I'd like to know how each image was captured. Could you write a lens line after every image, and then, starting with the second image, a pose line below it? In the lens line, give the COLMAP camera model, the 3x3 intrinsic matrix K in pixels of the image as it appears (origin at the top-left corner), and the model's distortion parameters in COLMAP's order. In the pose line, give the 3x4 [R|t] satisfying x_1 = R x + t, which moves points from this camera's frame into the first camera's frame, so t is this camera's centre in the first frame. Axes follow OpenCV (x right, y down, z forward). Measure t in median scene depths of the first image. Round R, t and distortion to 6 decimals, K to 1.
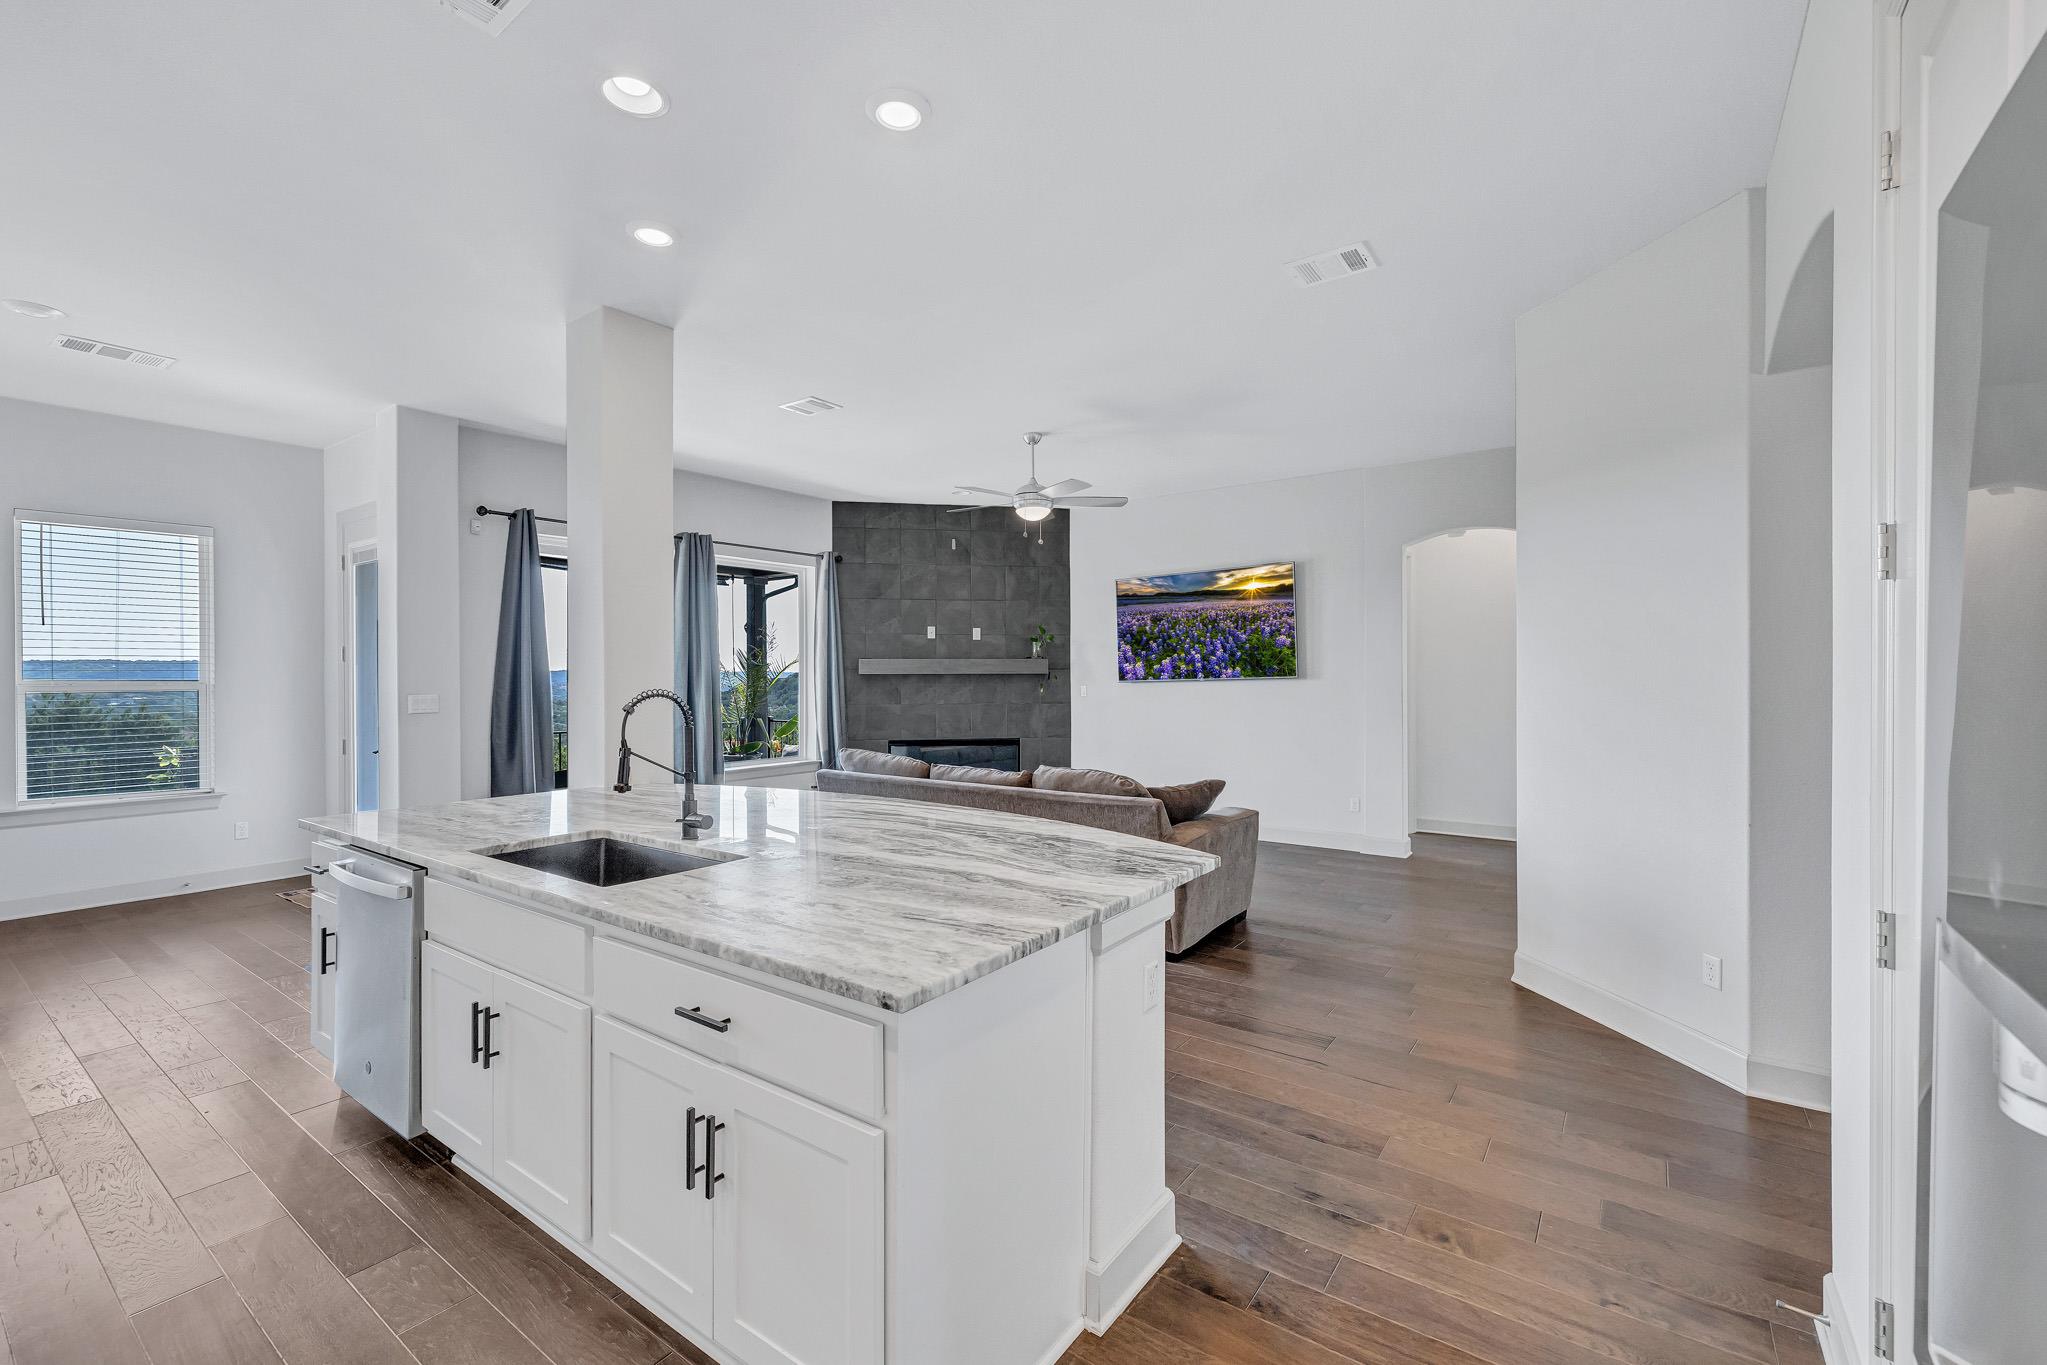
lens RADIAL K [[863.6, 0, 1017.3], [0, 863.6, 671.8], [0, 0, 1]] dist [0.001995, -0.000048]
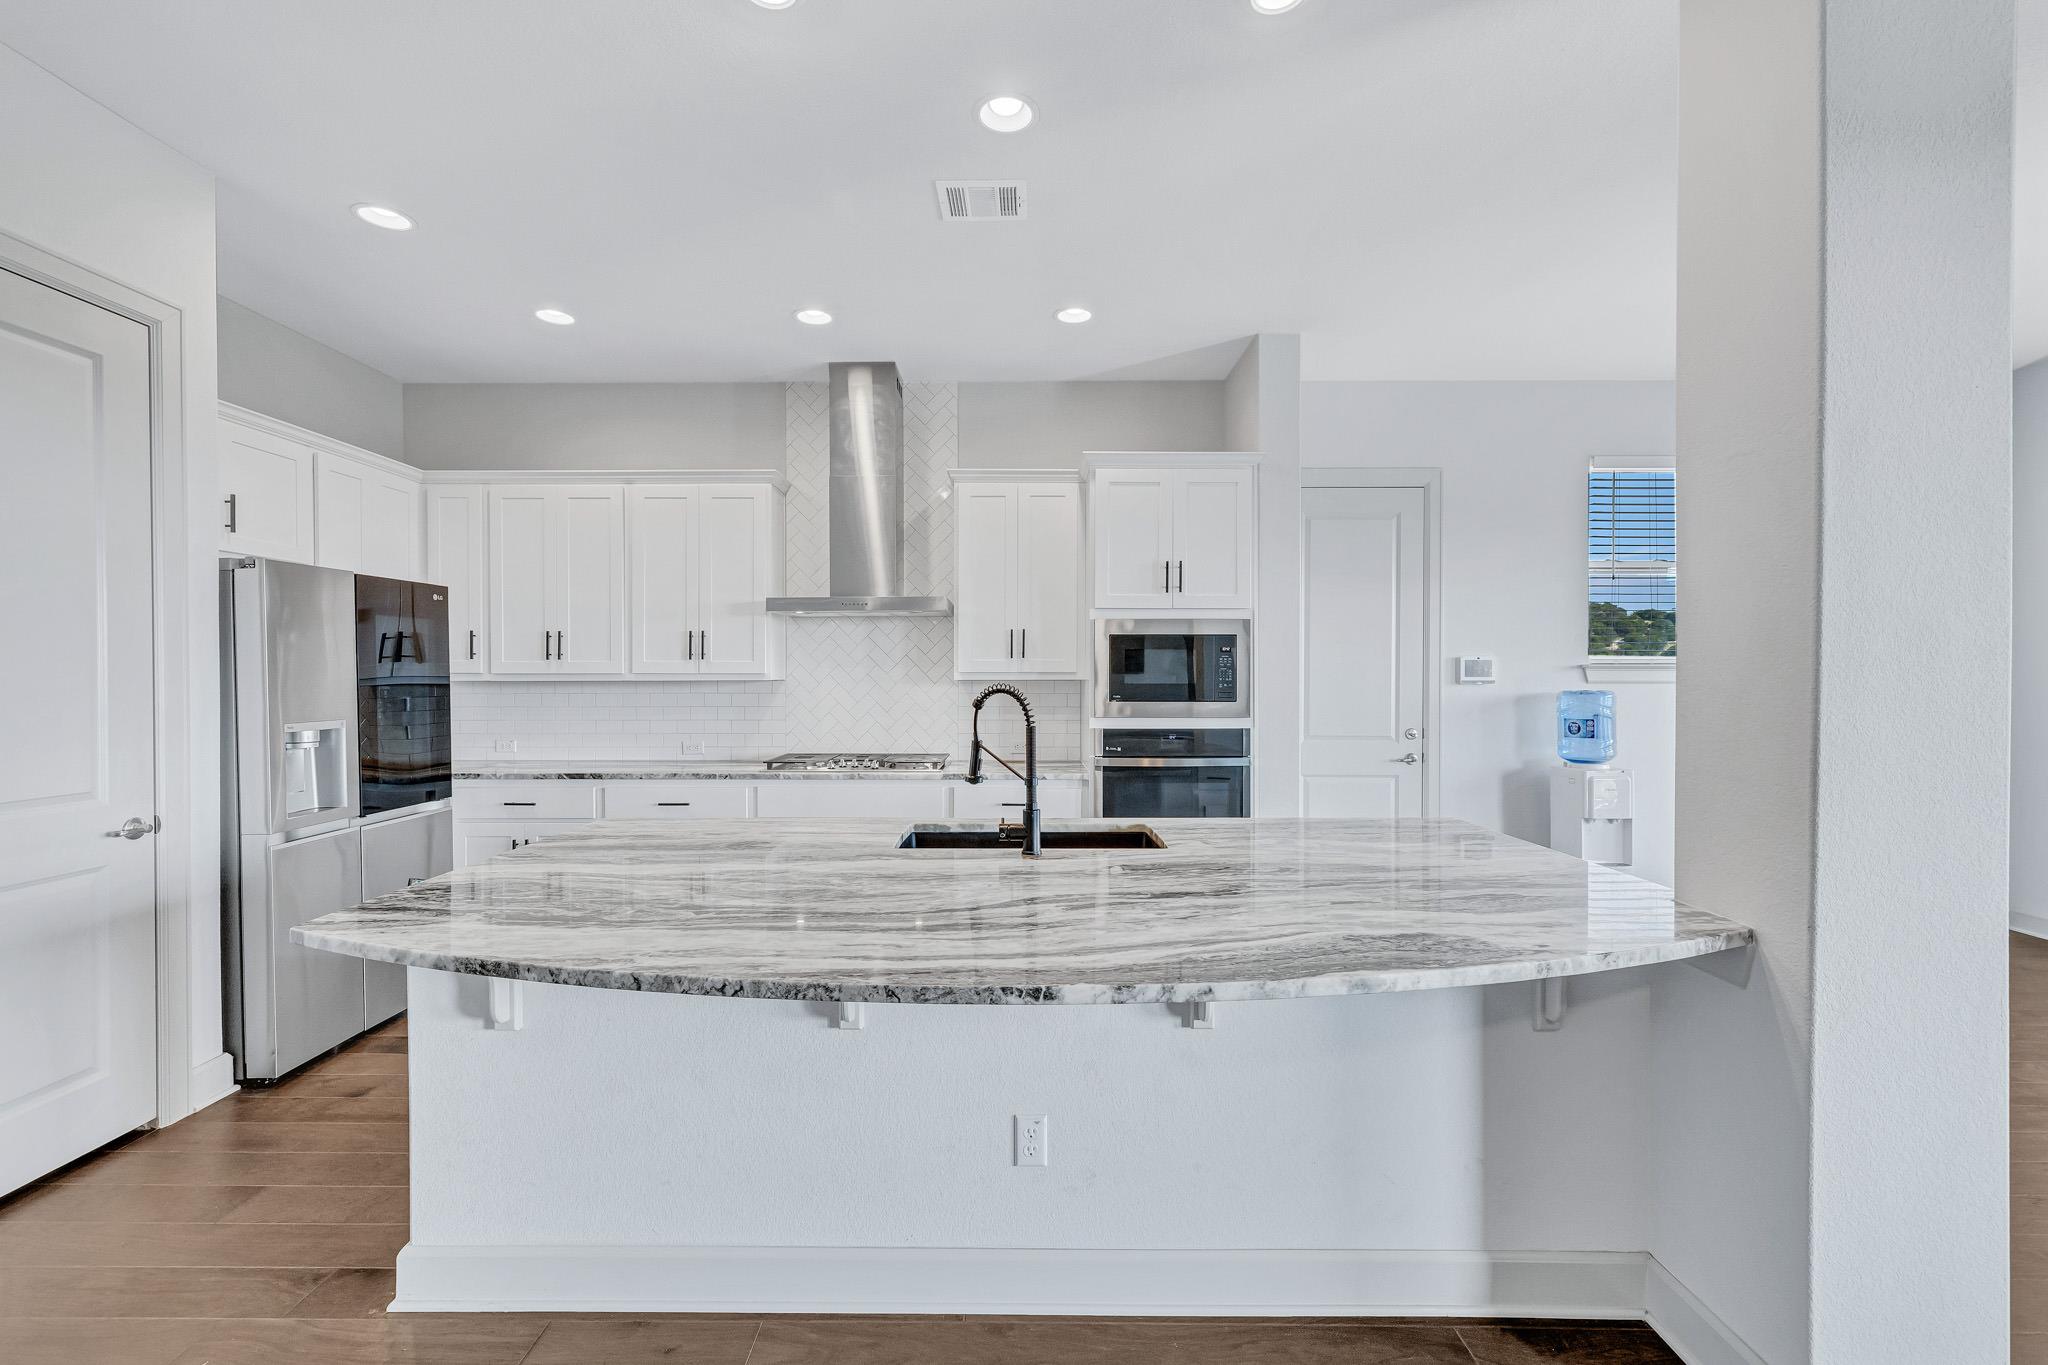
lens RADIAL K [[864.0, 0, 1008.7], [0, 864.0, 672.7], [0, 0, 1]] dist [0.001995, -0.000048]
pose [[-0.814100, 0.001536, -0.580723, 0.179769], [0.002879, 0.999995, -0.001392, 0.009425], [0.580718, -0.002805, -0.814100, 2.451727]]
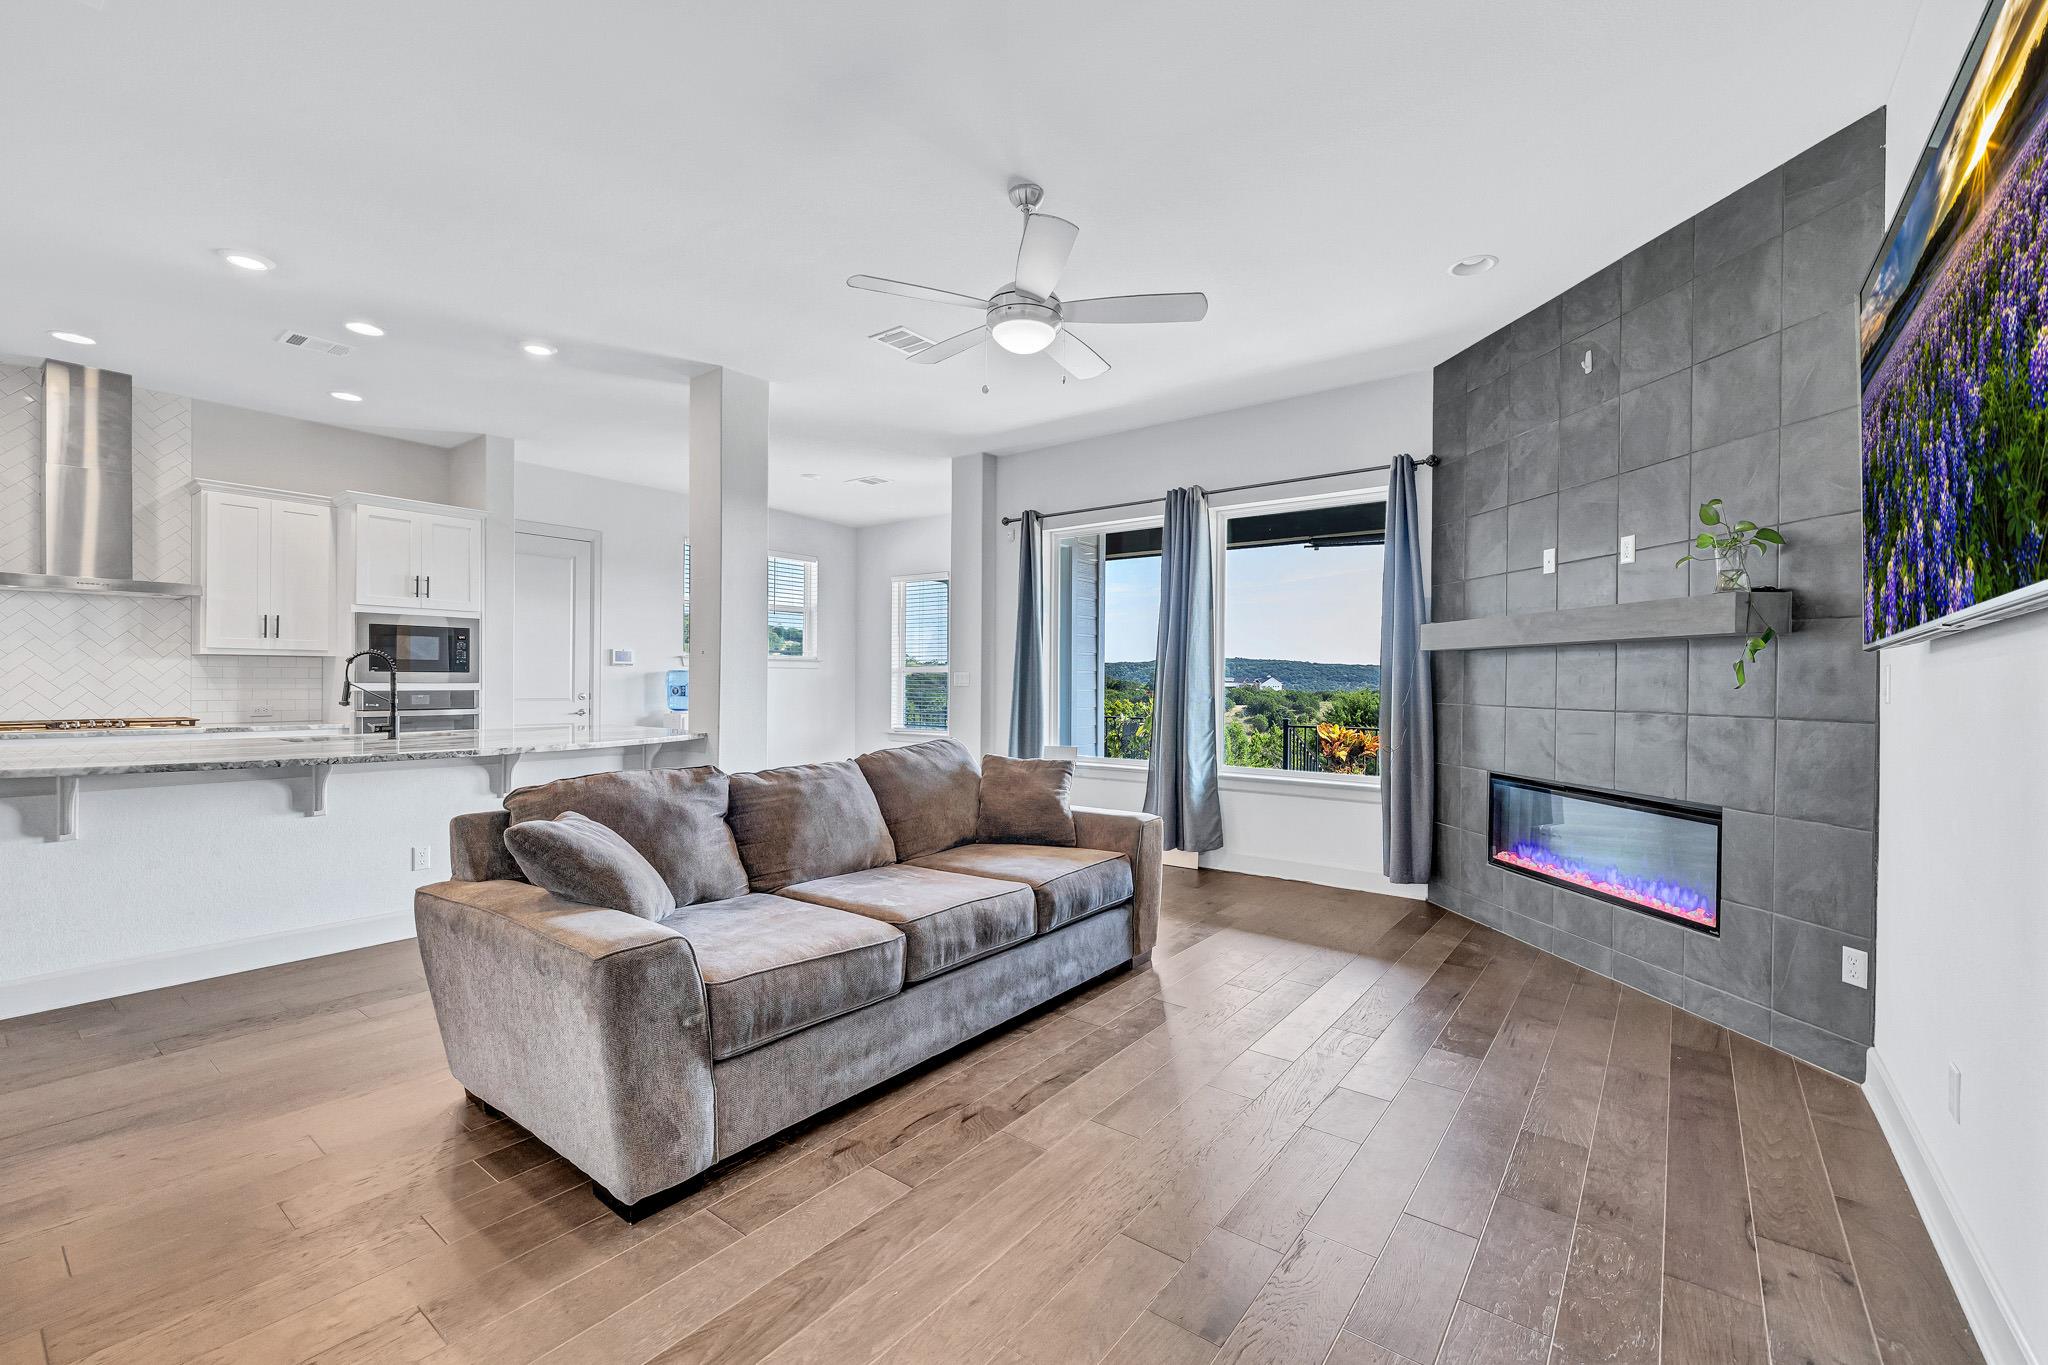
lens RADIAL K [[864.0, 0, 1019.2], [0, 864.0, 681.7], [0, 0, 1]] dist [0.001995, -0.000048]
pose [[-0.026825, 0.003566, -0.999634, 1.824462], [-0.004404, 0.999984, 0.003685, 0.101676], [0.999630, 0.004501, -0.026809, 3.269132]]
